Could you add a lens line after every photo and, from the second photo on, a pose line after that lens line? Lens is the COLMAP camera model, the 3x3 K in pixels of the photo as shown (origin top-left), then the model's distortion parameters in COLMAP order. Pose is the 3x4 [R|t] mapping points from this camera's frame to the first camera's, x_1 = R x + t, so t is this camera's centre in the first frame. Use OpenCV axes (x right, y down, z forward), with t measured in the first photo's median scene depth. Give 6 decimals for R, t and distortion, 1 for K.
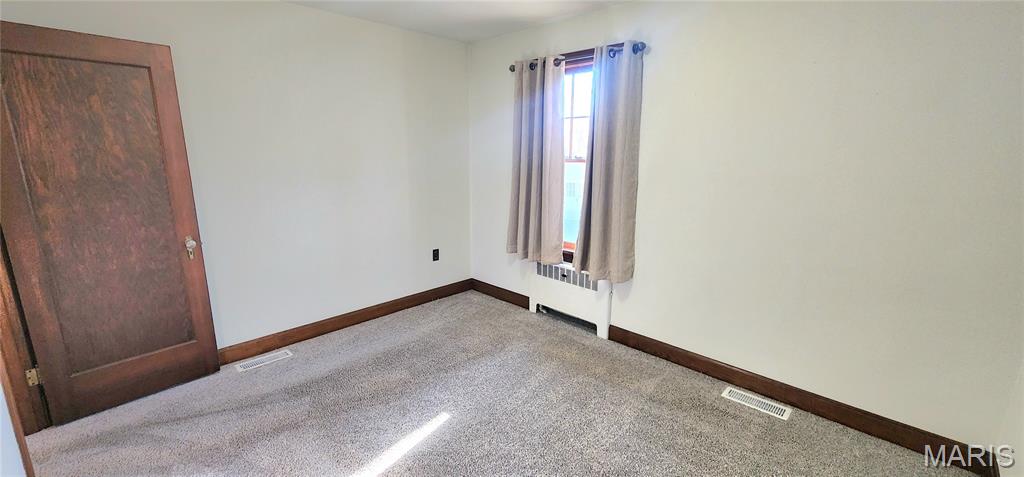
lens RADIAL K [[419.3, 0, 511.9], [0, 419.3, 236.0], [0, 0, 1]] dist [-0.001148, -0.000176]
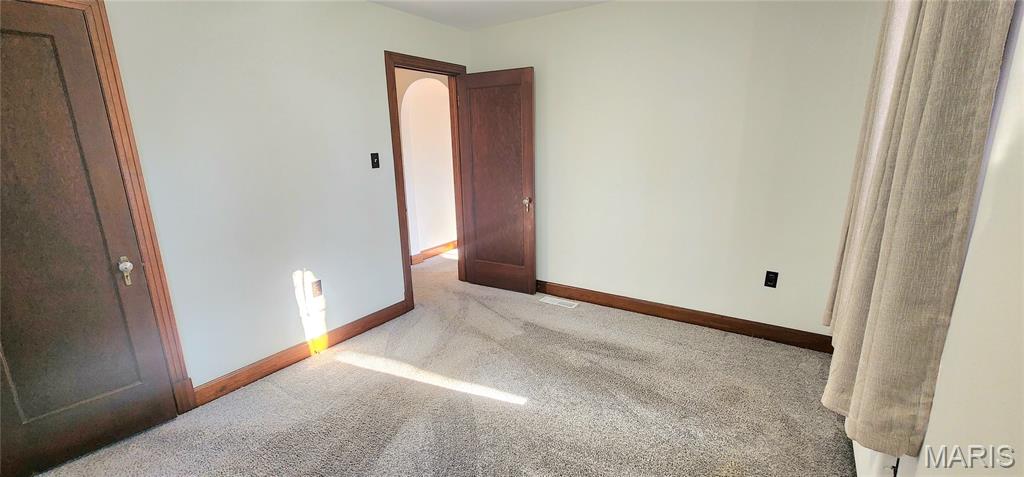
lens RADIAL K [[419.3, 0, 511.9], [0, 419.3, 236.0], [0, 0, 1]] dist [-0.001148, -0.000176]
pose [[0.182616, 0.215184, -0.959347, 0.508946], [-0.181631, 0.966344, 0.182179, -0.095133], [0.966262, 0.140978, 0.215554, 0.497254]]
